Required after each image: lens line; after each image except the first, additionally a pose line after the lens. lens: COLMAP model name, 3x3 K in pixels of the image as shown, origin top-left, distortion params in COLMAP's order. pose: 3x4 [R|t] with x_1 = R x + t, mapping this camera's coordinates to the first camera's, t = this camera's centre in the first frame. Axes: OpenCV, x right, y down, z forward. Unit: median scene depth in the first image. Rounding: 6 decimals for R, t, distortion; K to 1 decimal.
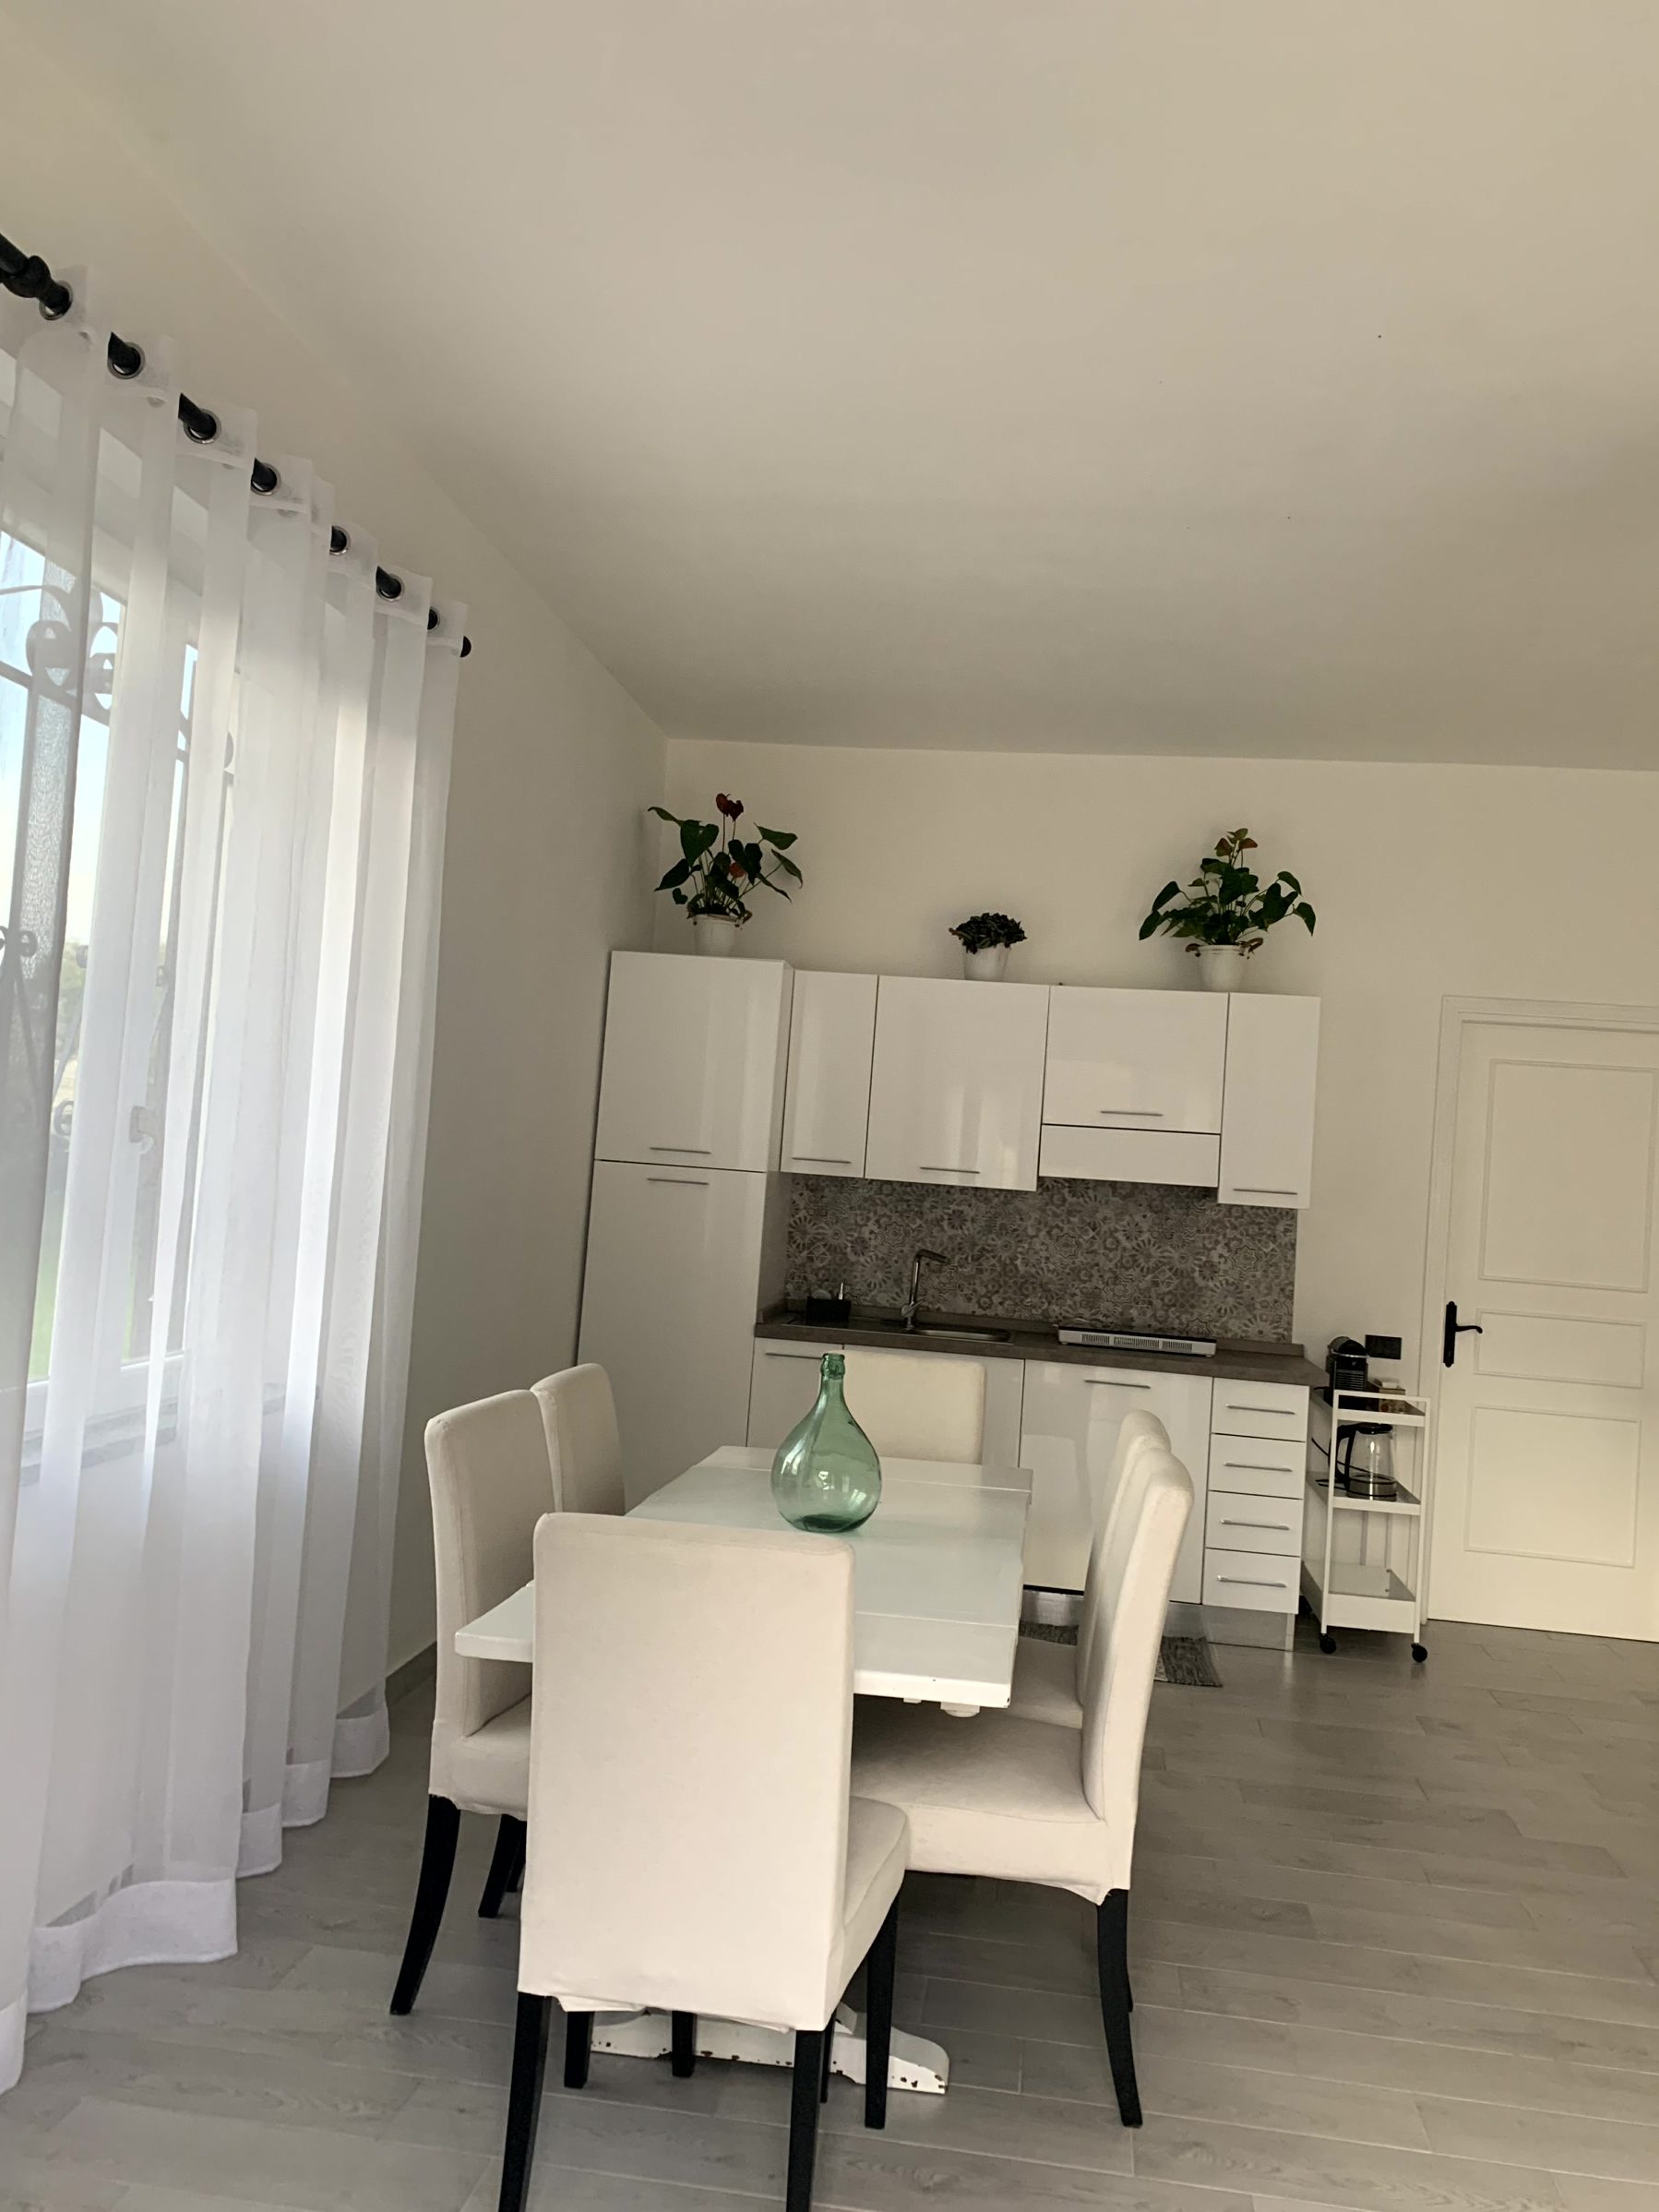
lens RADIAL K [[1644.6, 0, 828.2], [0, 1644.6, 1117.3], [0, 0, 1]] dist [0.045334, -0.076779]
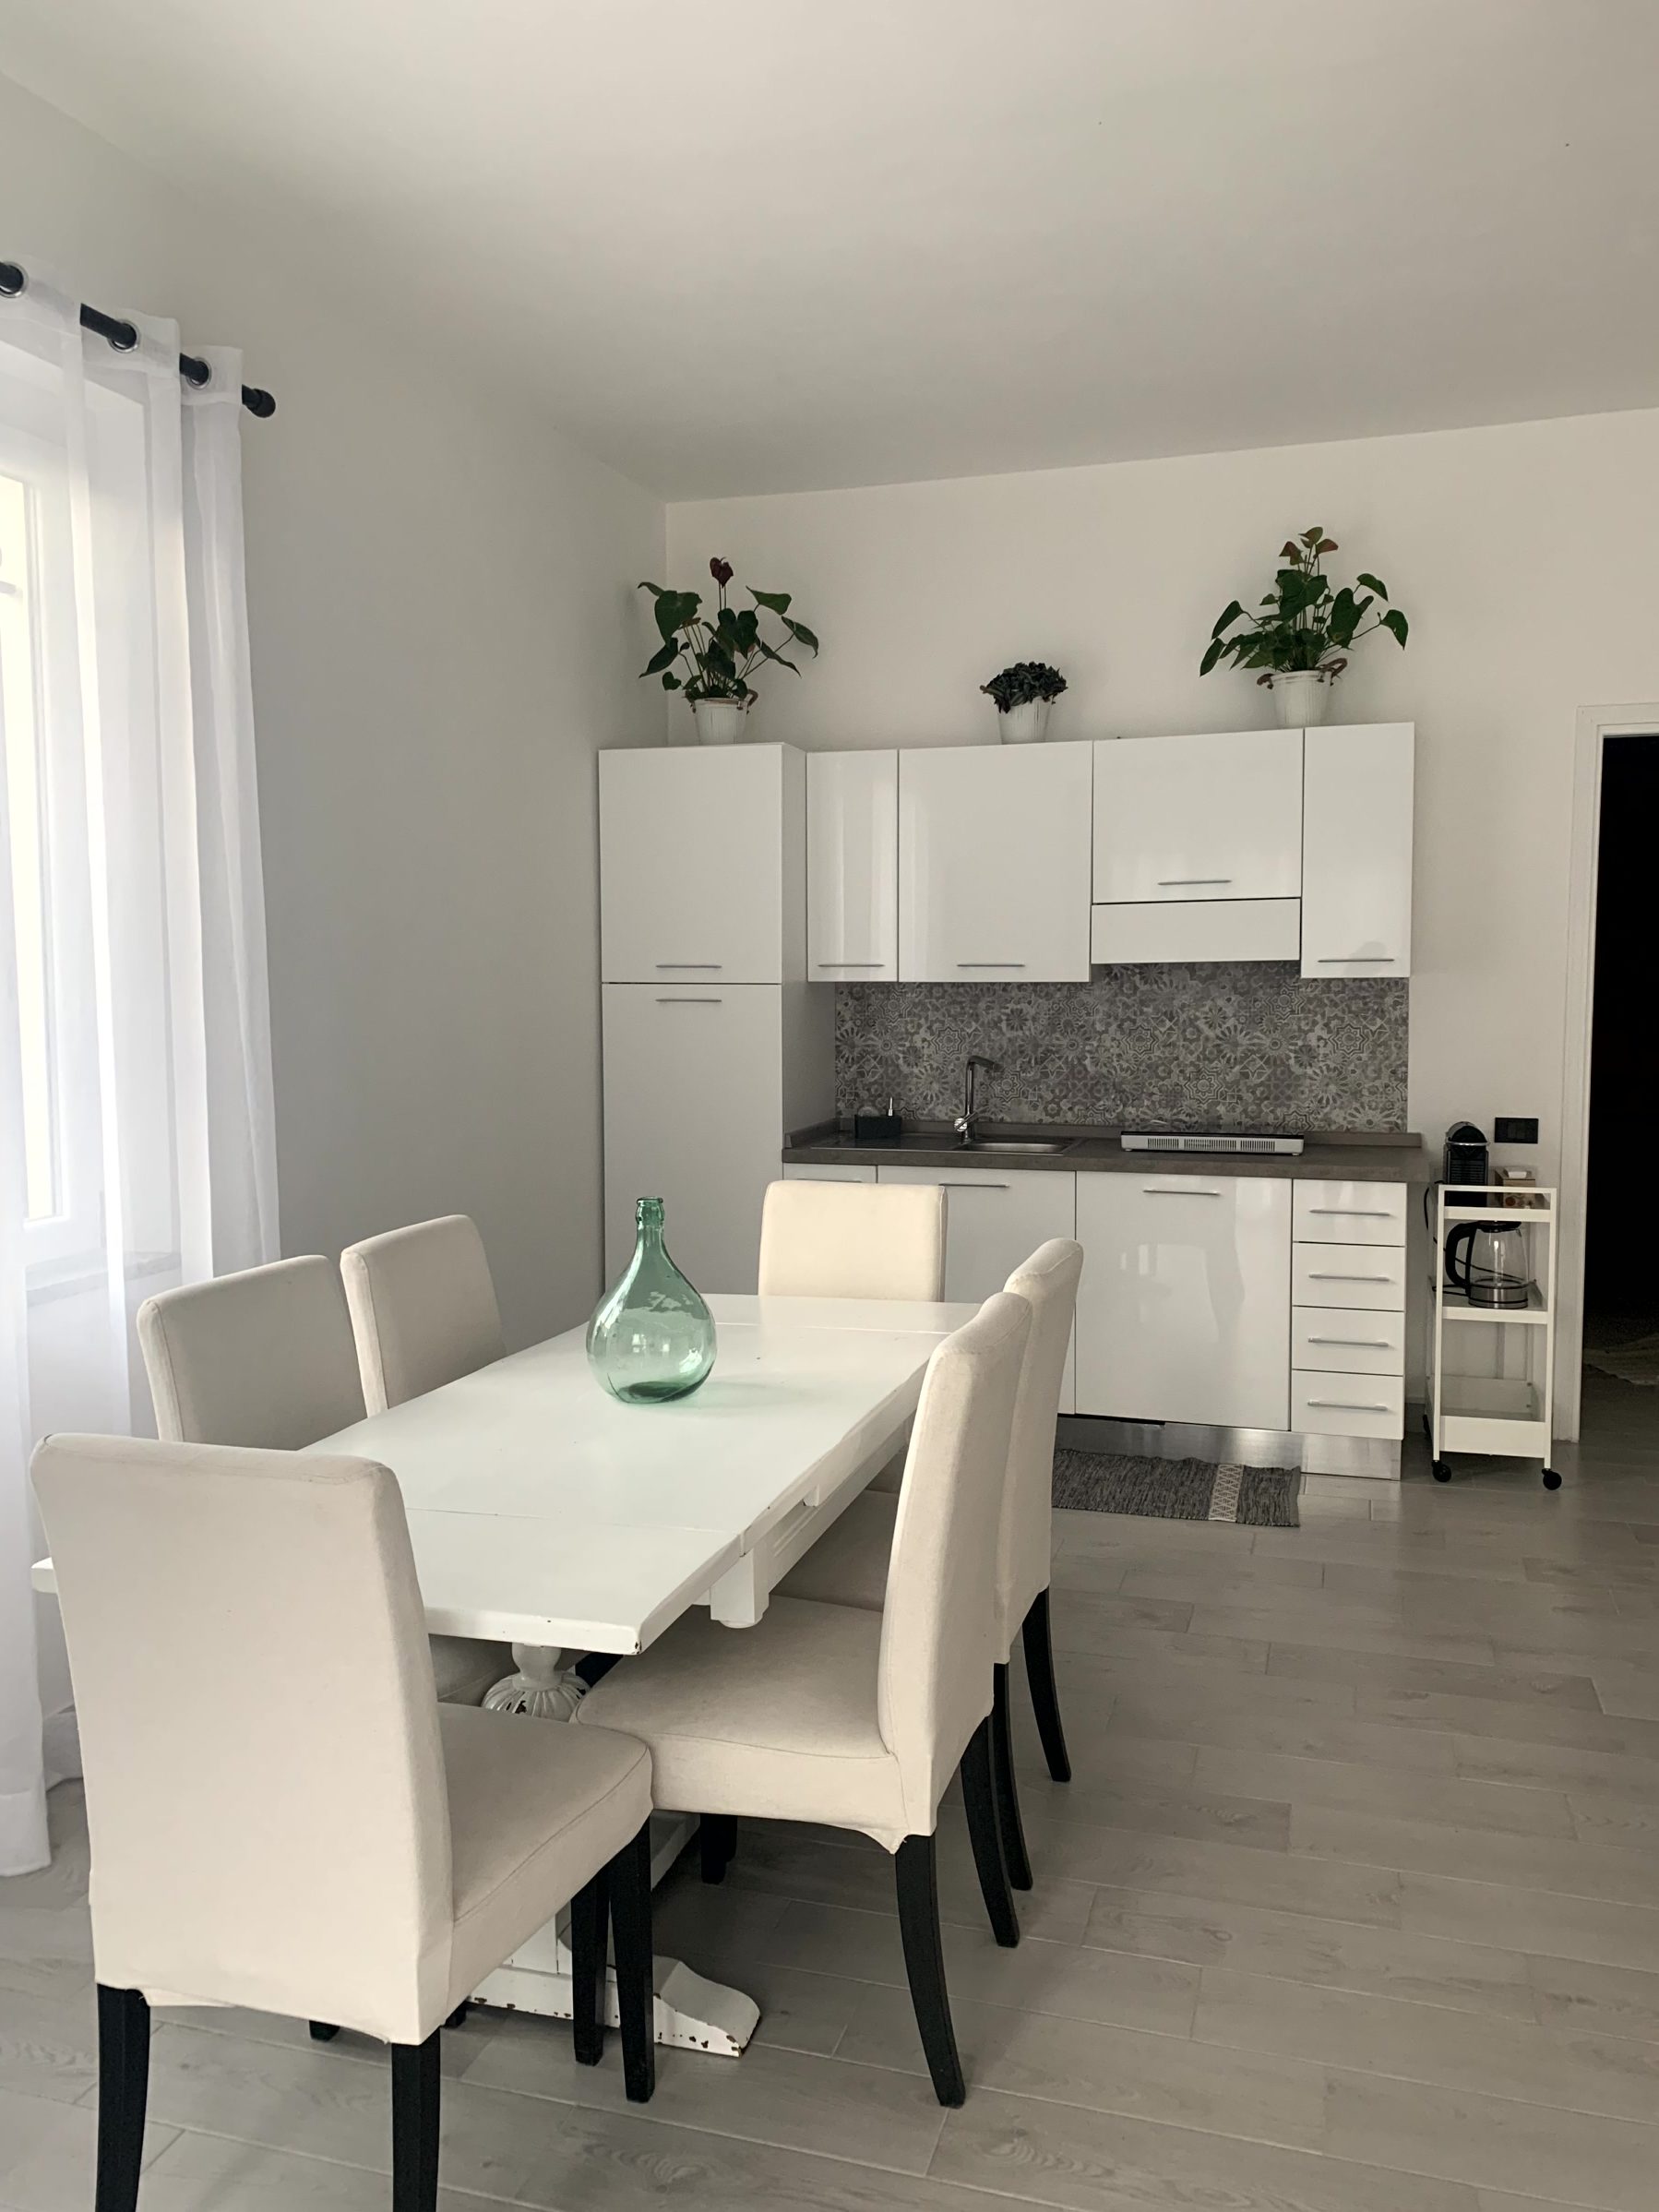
lens RADIAL K [[1644.6, 0, 824.7], [0, 1644.6, 1122.2], [0, 0, 1]] dist [0.045334, -0.076779]
pose [[0.984029, -0.060761, -0.167315, 0.130978], [0.080144, 0.990511, 0.111645, 0.010170], [0.158944, -0.123271, 0.979562, 0.106512]]
